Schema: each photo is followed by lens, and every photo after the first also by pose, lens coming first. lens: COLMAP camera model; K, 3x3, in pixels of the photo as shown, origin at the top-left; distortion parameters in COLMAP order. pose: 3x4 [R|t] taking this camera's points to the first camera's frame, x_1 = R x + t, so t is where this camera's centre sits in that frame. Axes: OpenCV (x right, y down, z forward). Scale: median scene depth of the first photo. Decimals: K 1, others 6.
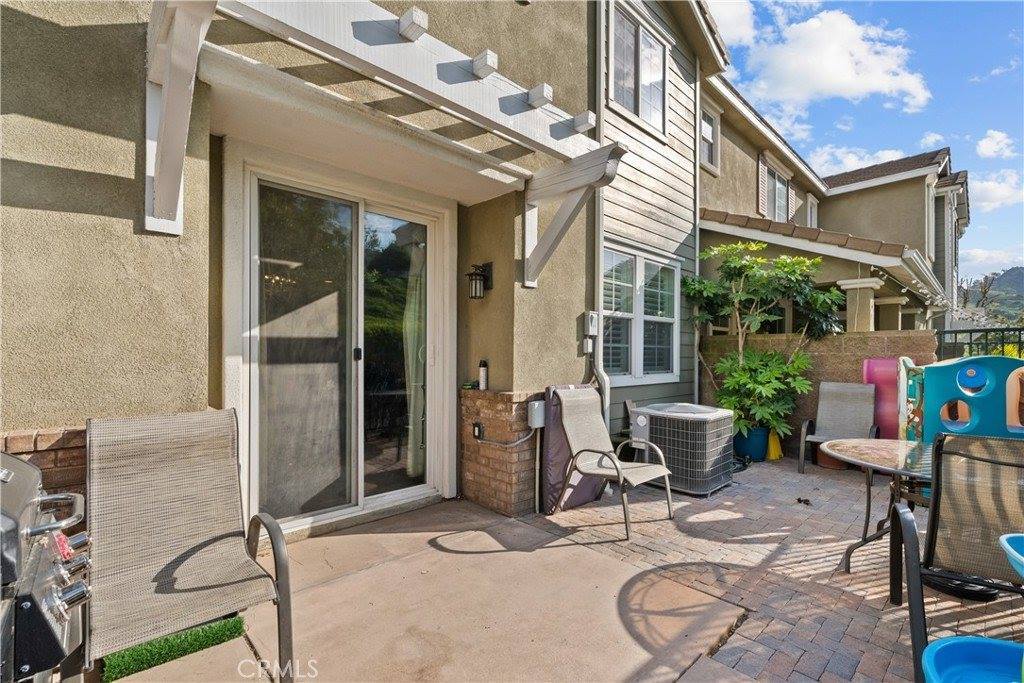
lens RADIAL K [[447.6, 0, 510.7], [0, 447.6, 346.7], [0, 0, 1]] dist [0.007914, 0.000719]
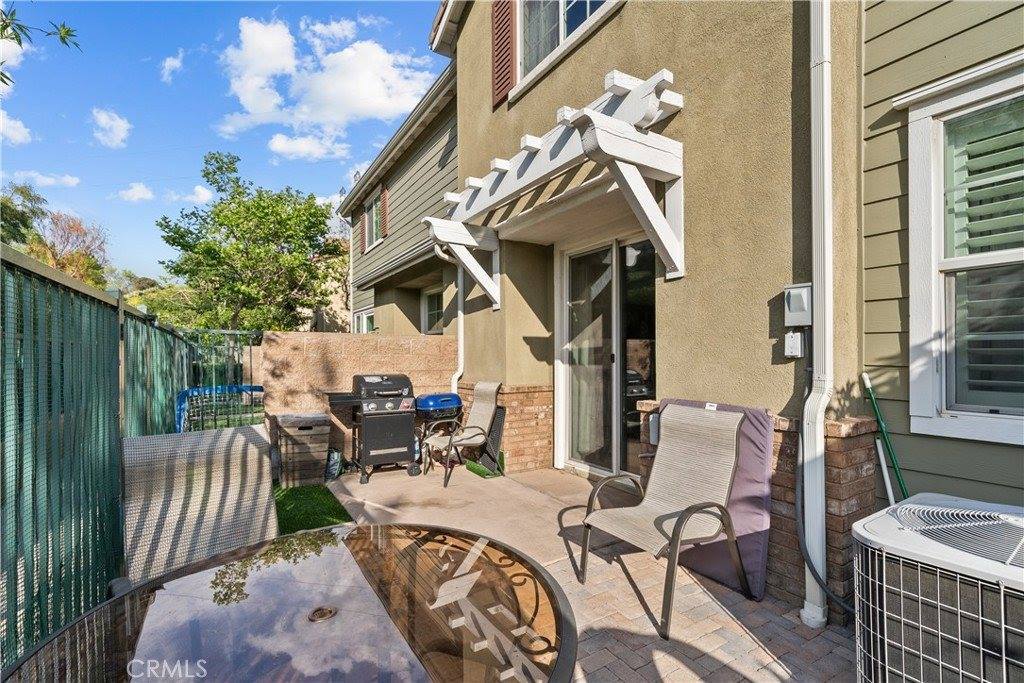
lens RADIAL K [[447.6, 0, 510.4], [0, 447.6, 352.0], [0, 0, 1]] dist [0.007914, 0.000719]
pose [[-0.177814, -0.015774, -0.983938, 1.043496], [0.011047, 0.999777, -0.018024, 0.017147], [0.984002, -0.014074, -0.177600, 0.967972]]
